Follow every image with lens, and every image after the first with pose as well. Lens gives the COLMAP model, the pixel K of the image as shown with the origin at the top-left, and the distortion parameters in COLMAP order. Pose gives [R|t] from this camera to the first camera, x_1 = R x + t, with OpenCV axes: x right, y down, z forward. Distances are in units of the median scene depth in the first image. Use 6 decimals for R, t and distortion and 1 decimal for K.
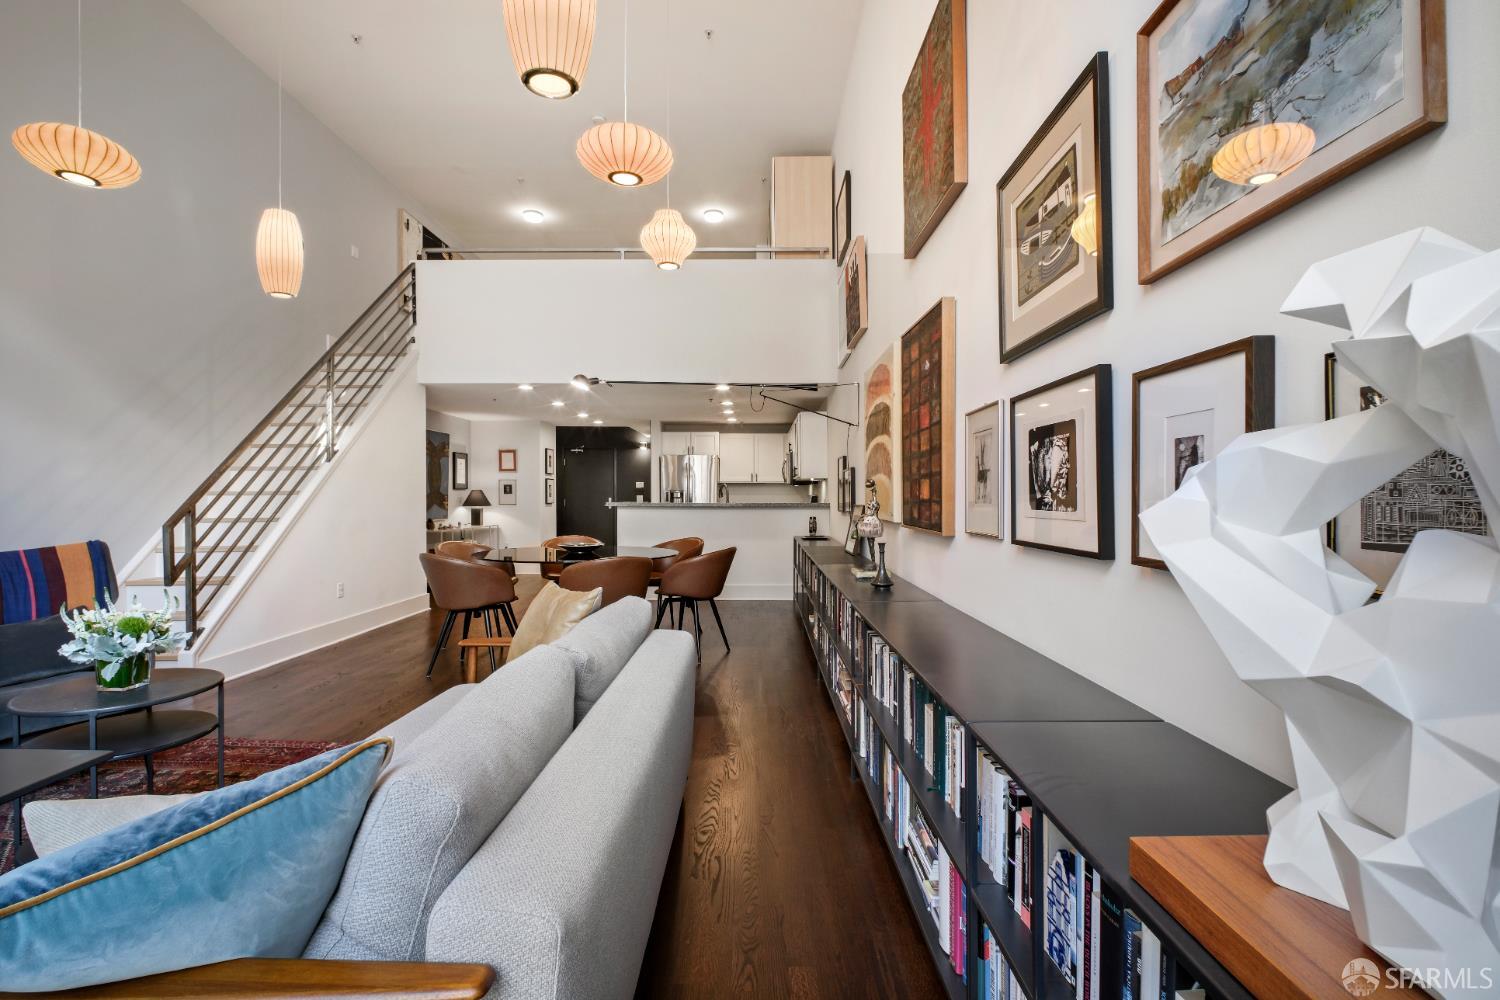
lens RADIAL K [[687.7, 0, 753.6], [0, 687.7, 506.9], [0, 0, 1]] dist [0.000407, -0.006183]
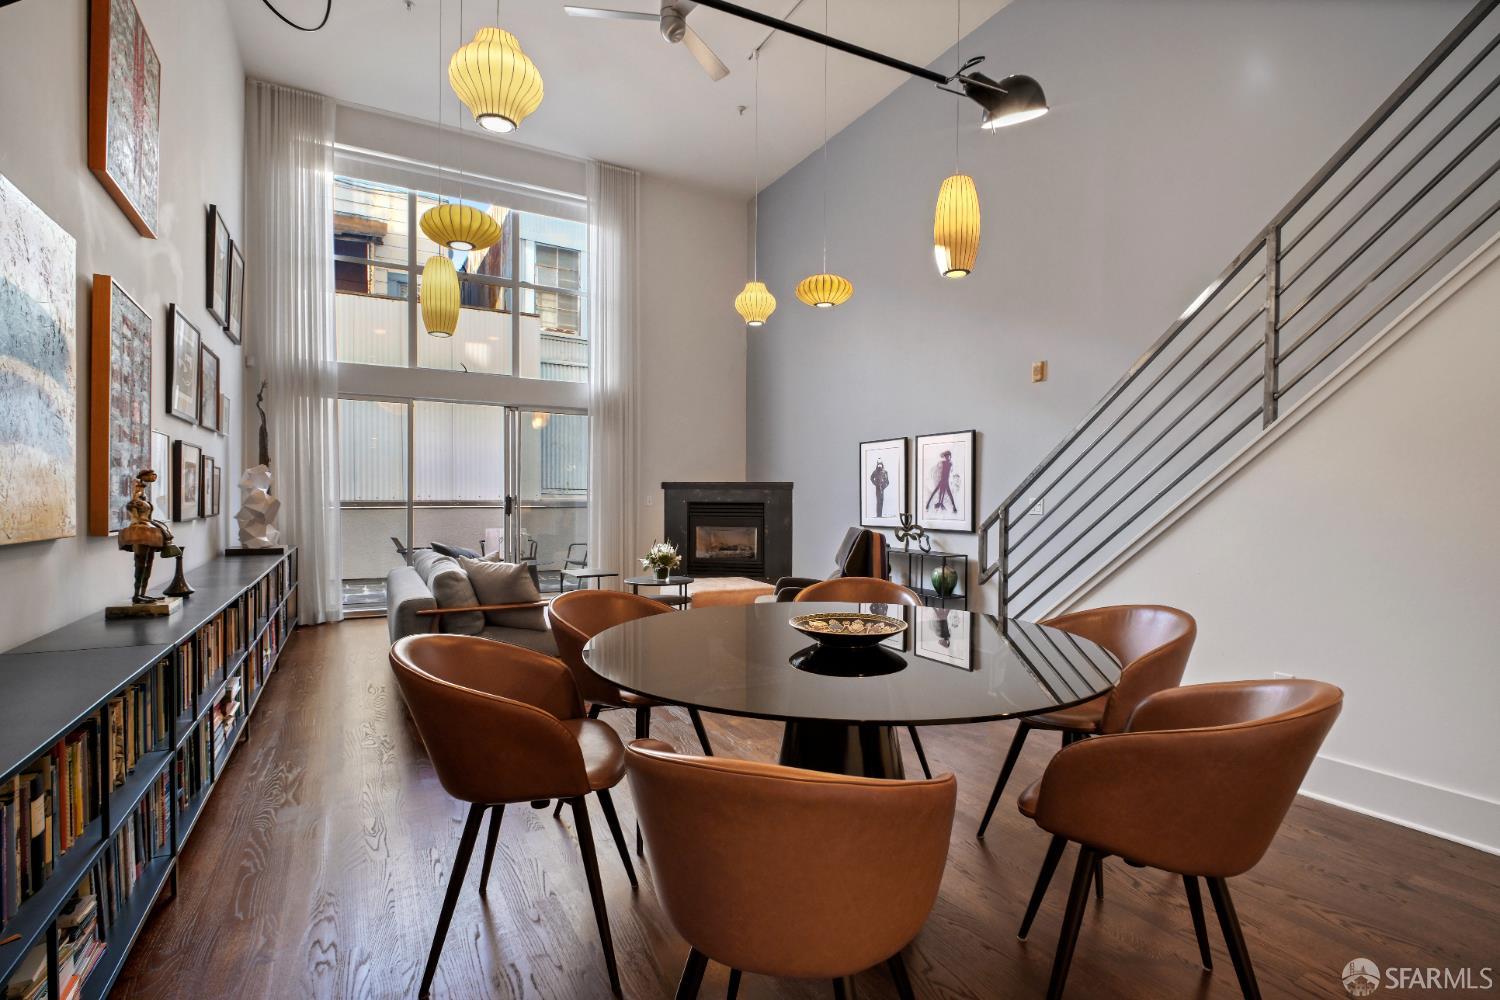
lens RADIAL K [[703.9, 0, 754.8], [0, 703.9, 504.0], [0, 0, 1]] dist [0.004445, -0.007926]
pose [[-0.873052, -0.002843, -0.487619, -0.014481], [-0.014322, 0.999701, 0.019814, -0.020216], [0.487417, 0.024283, -0.872832, 1.356101]]
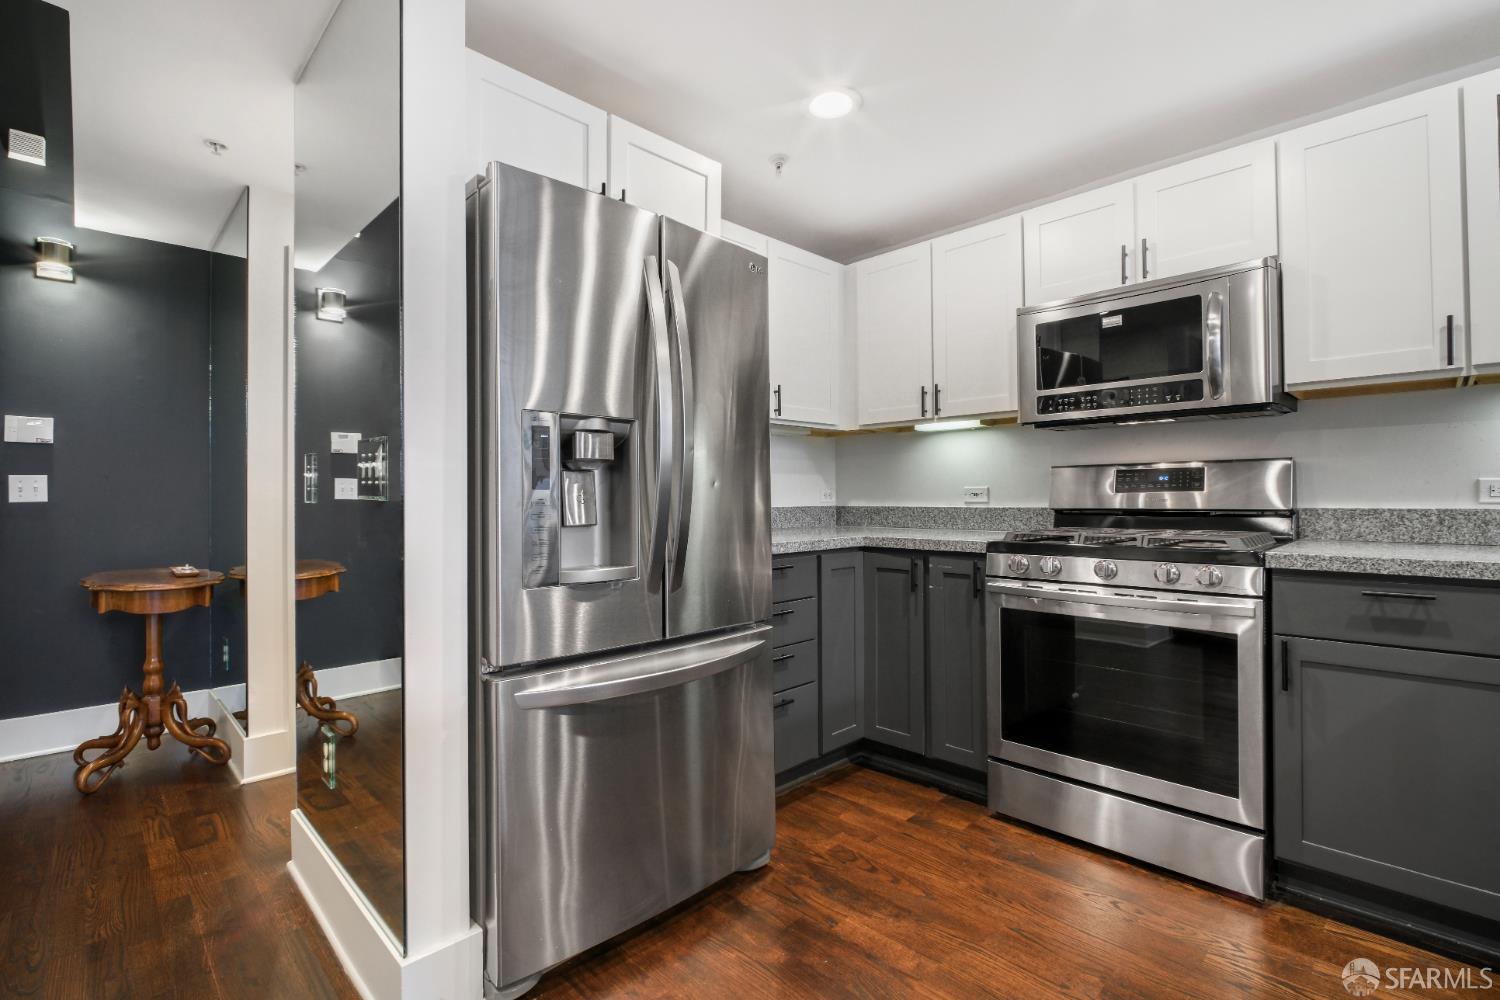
lens RADIAL K [[679.3, 0, 748.9], [0, 679.3, 486.6], [0, 0, 1]] dist [0.003546, -0.012449]
pose [[0.708019, 0.001963, 0.706191, -0.386490], [0.020057, 0.999537, -0.022887, -0.008699], [-0.705909, 0.030369, 0.707652, 1.694868]]
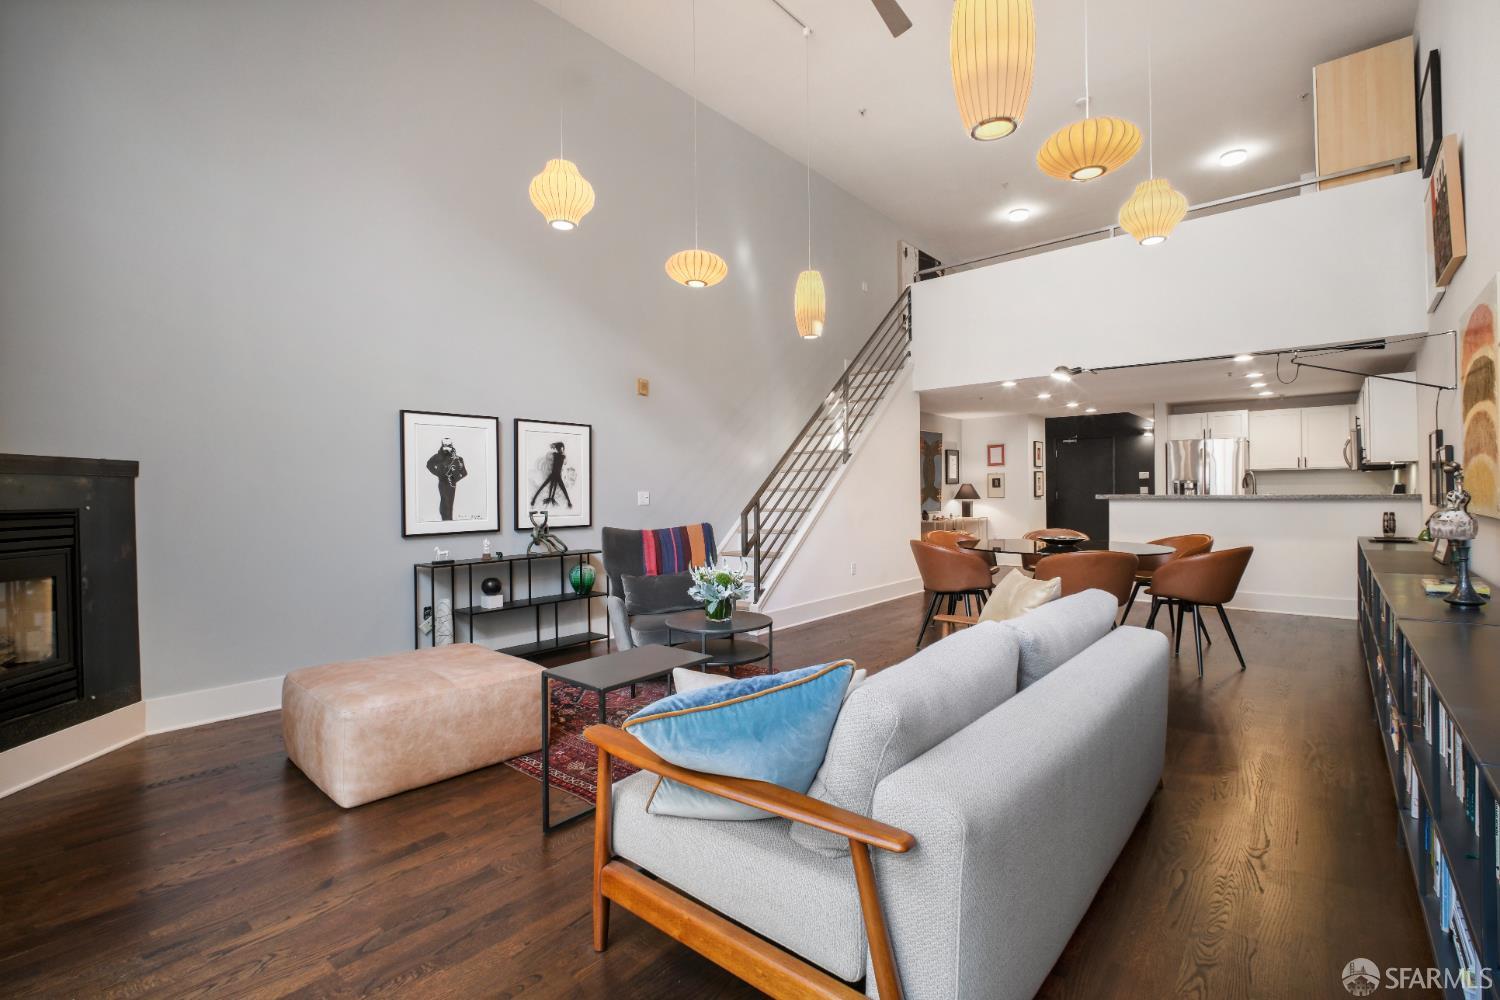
lens RADIAL K [[679.3, 0, 748.9], [0, 679.3, 486.6], [0, 0, 1]] dist [0.003546, -0.012449]
pose [[0.761977, -0.014587, -0.647440, 0.040512], [0.001881, 0.999792, -0.020312, 0.000282], [0.647602, 0.014259, 0.761846, -0.040080]]
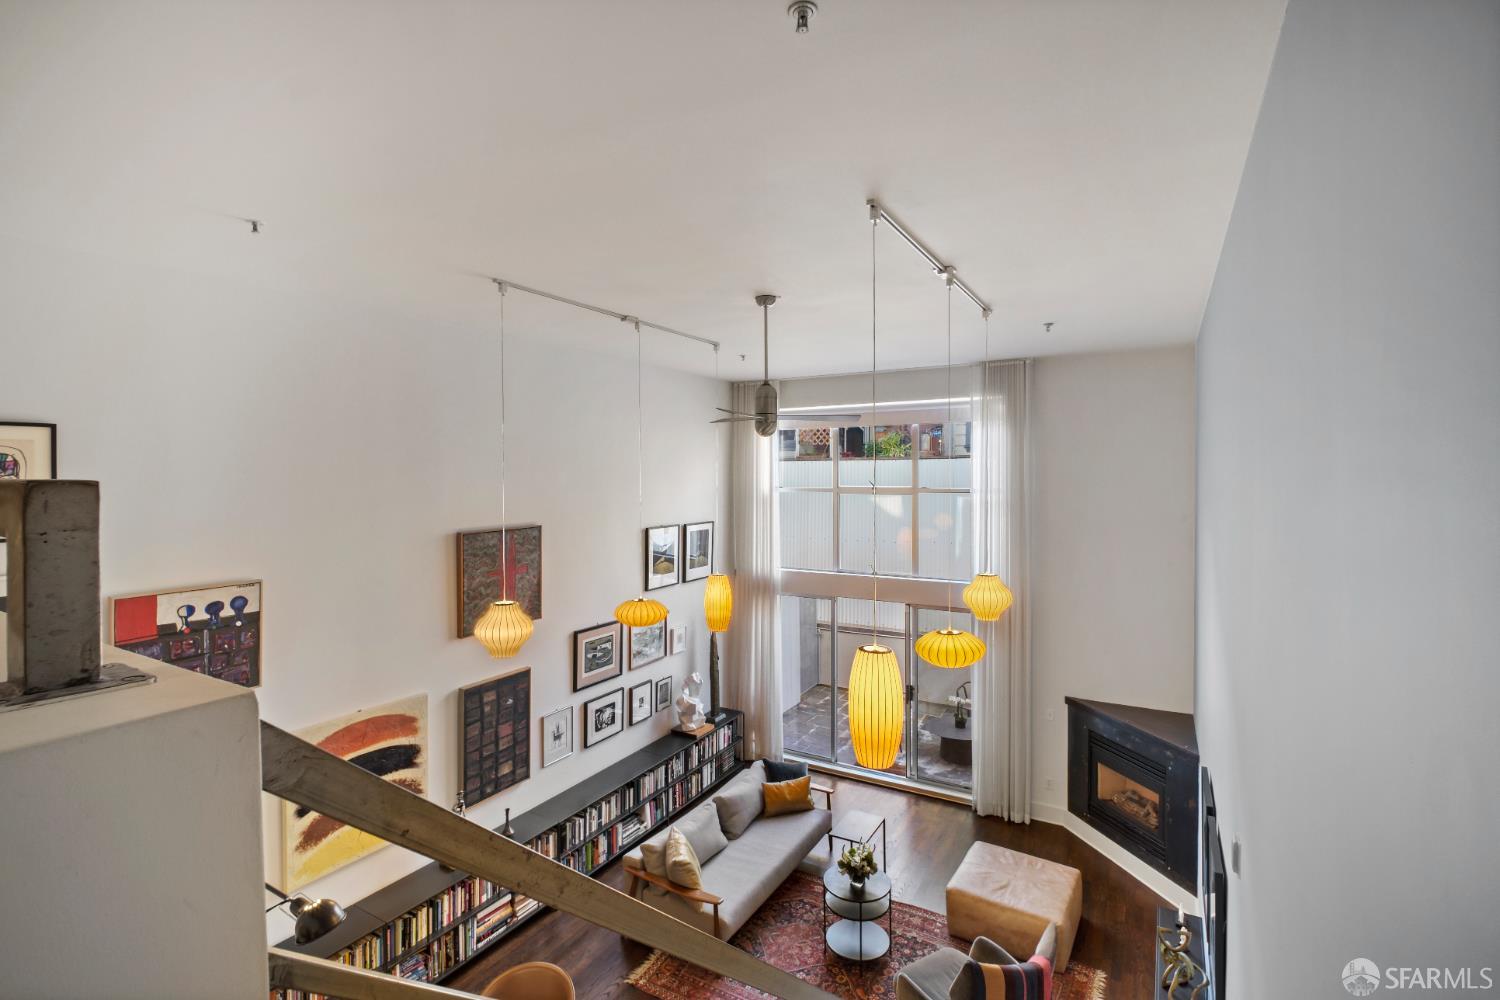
lens RADIAL K [[689.7, 0, 745.5], [0, 689.7, 475.5], [0, 0, 1]] dist [0.001763, -0.012138]
pose [[-0.861124, 0.001351, 0.508393, -0.759068], [0.010710, 0.999823, 0.015485, -0.505643], [-0.508282, 0.018779, -0.860986, 1.359825]]
